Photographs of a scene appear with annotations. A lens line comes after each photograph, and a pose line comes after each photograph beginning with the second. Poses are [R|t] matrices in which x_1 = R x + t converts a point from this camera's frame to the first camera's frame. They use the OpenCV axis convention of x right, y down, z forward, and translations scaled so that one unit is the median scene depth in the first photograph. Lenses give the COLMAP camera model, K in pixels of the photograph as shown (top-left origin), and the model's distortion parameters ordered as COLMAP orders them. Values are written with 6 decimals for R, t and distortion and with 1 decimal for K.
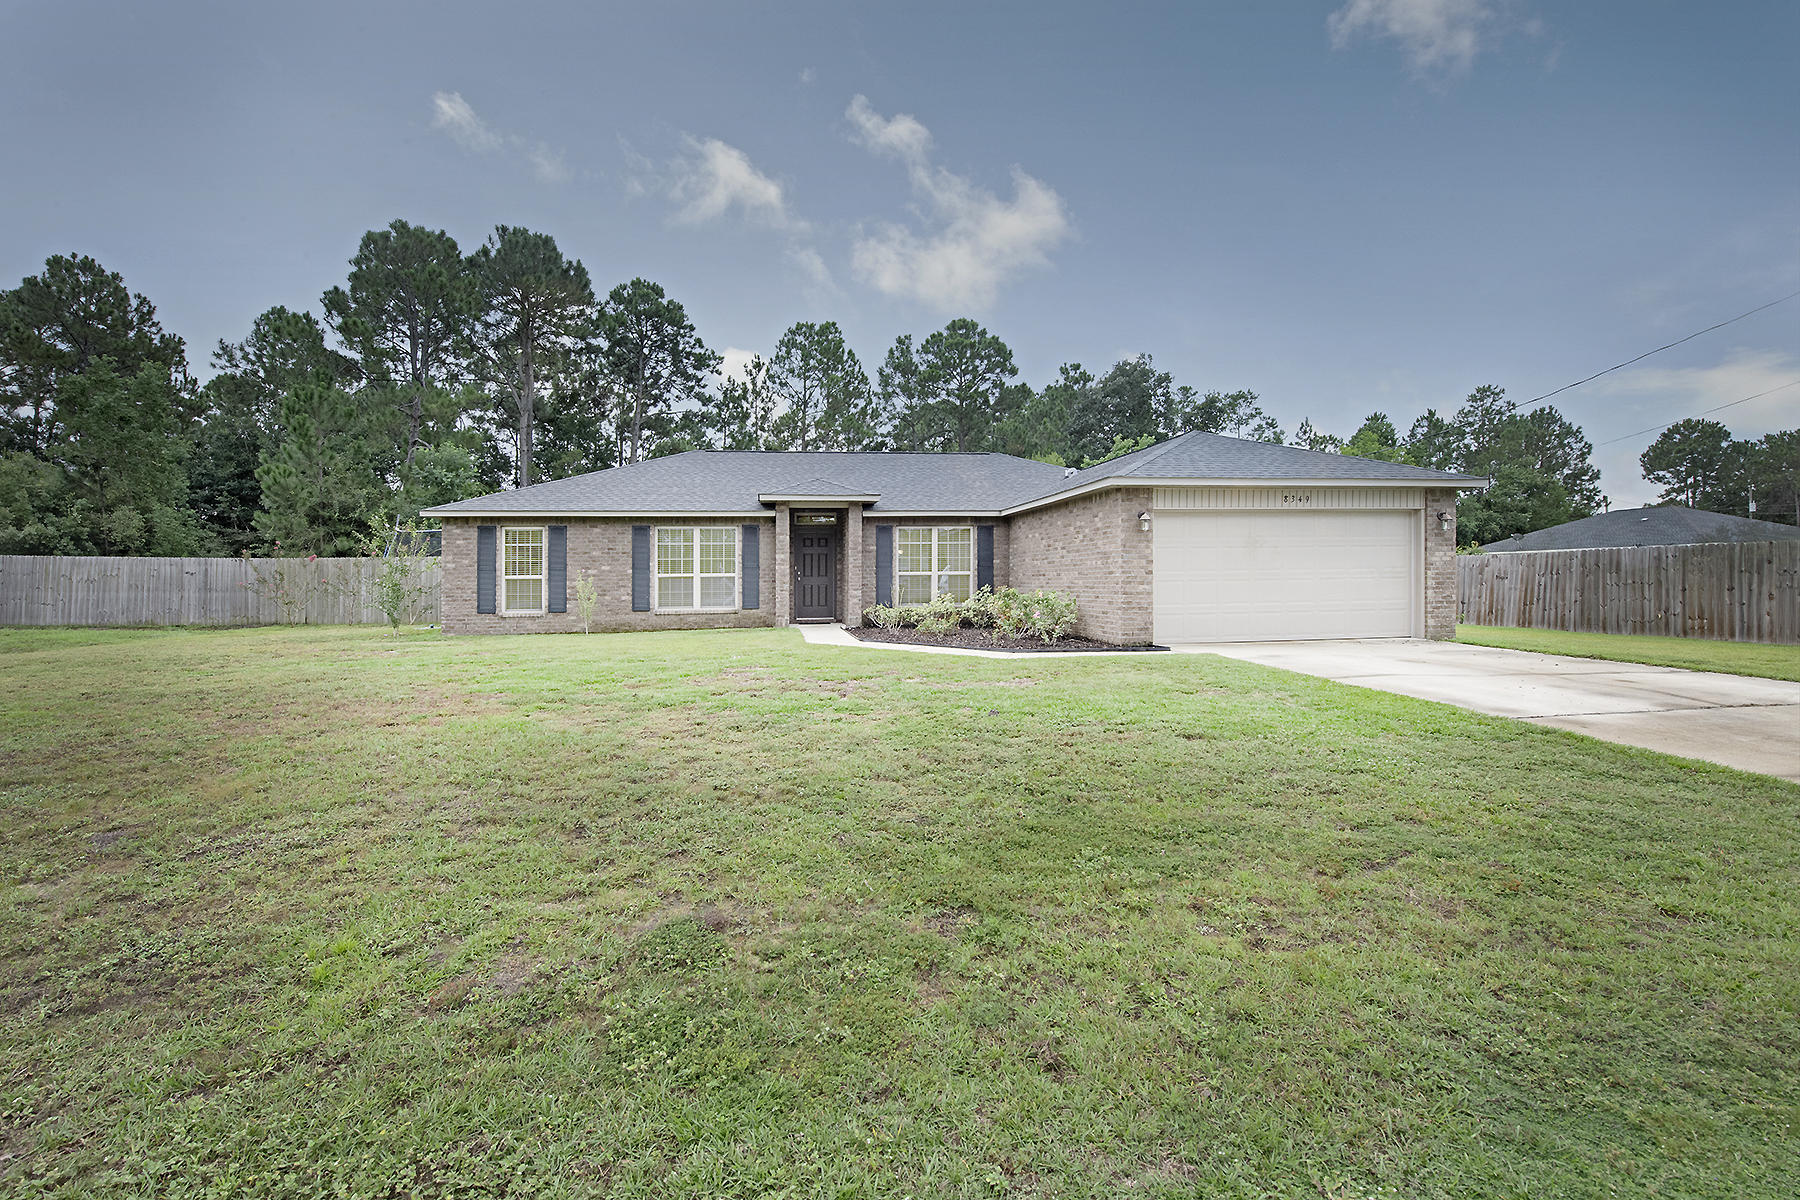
lens RADIAL K [[733.8, 0, 903.0], [0, 733.8, 536.3], [0, 0, 1]] dist [-0.007795, -0.004026]
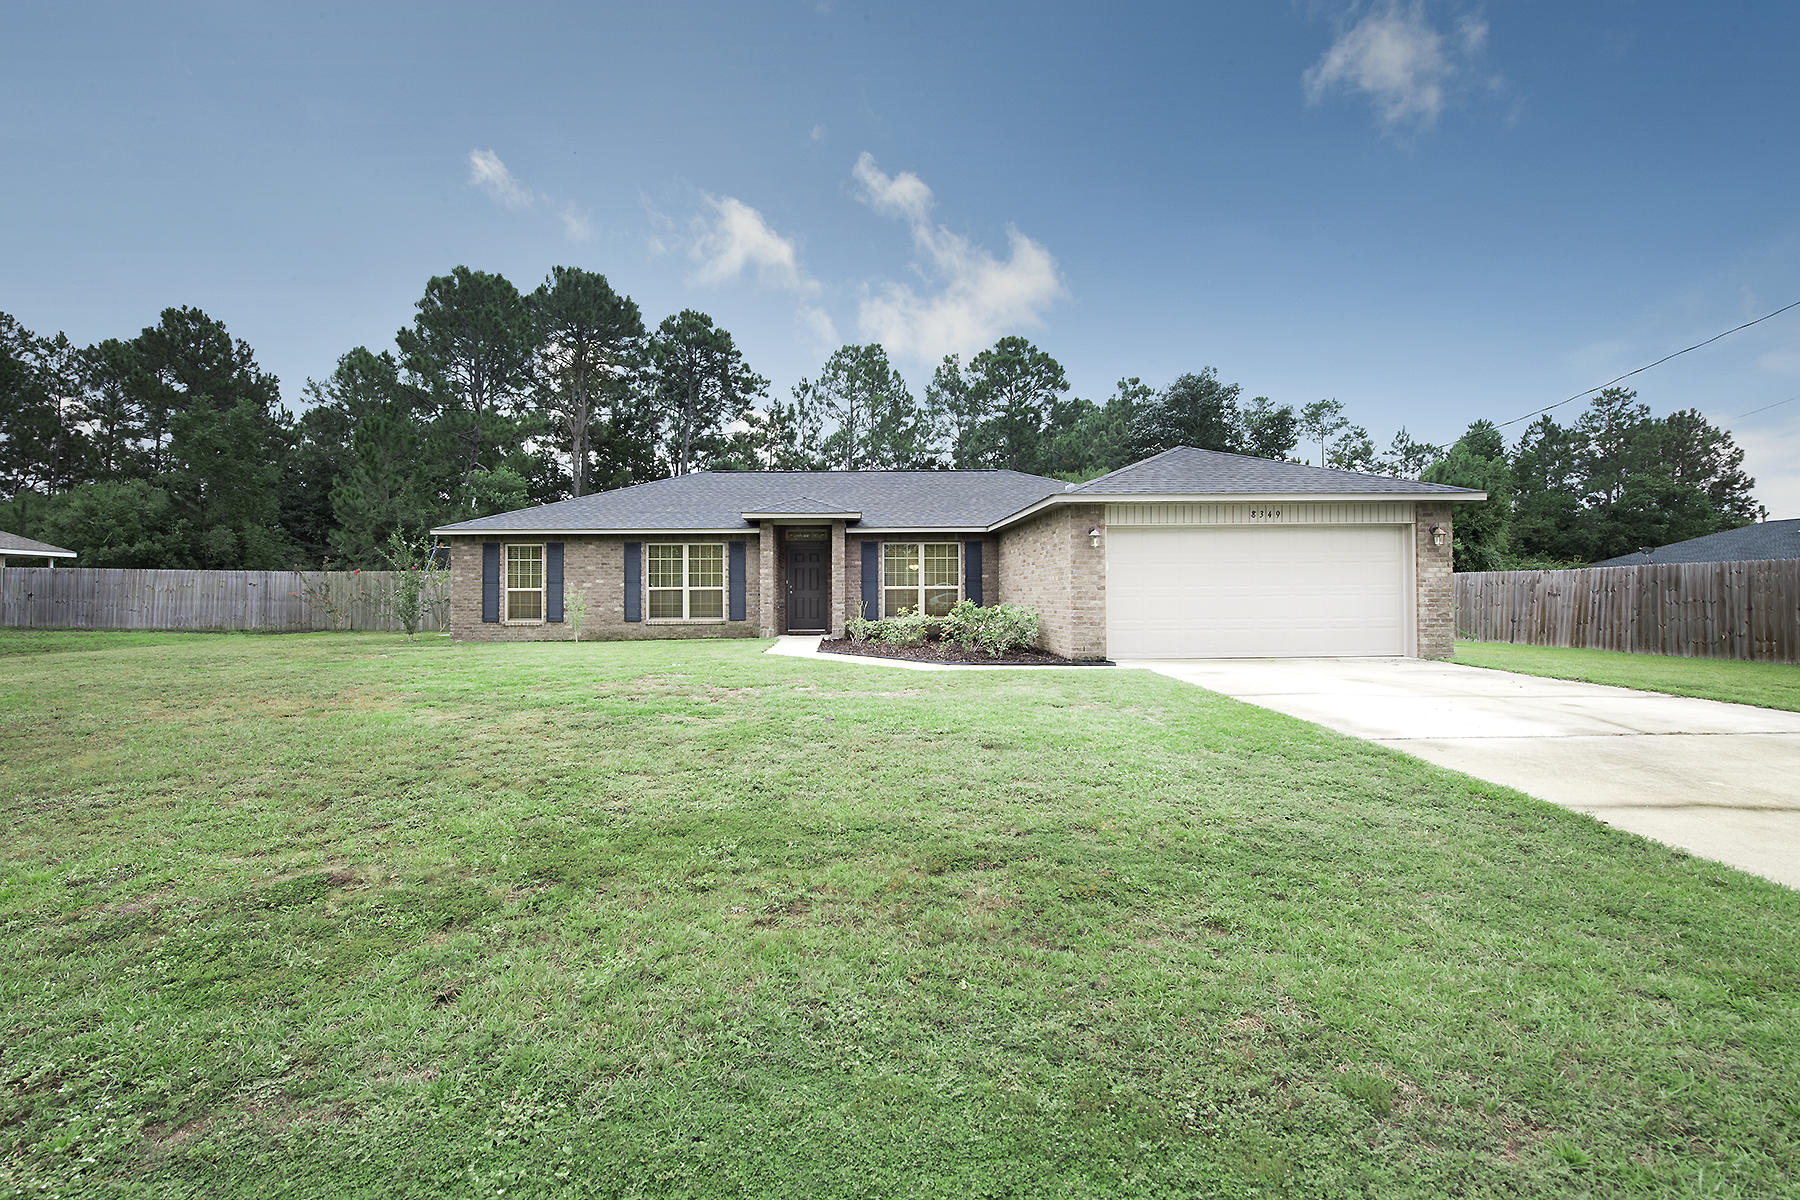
lens RADIAL K [[724.8, 0, 925.8], [0, 724.8, 538.9], [0, 0, 1]] dist [-0.011631, -0.000272]
pose [[0.995073, -0.001806, -0.099127, 0.120178], [0.000361, 0.999893, -0.014593, -0.002709], [0.099143, 0.014485, 0.994968, -0.013734]]
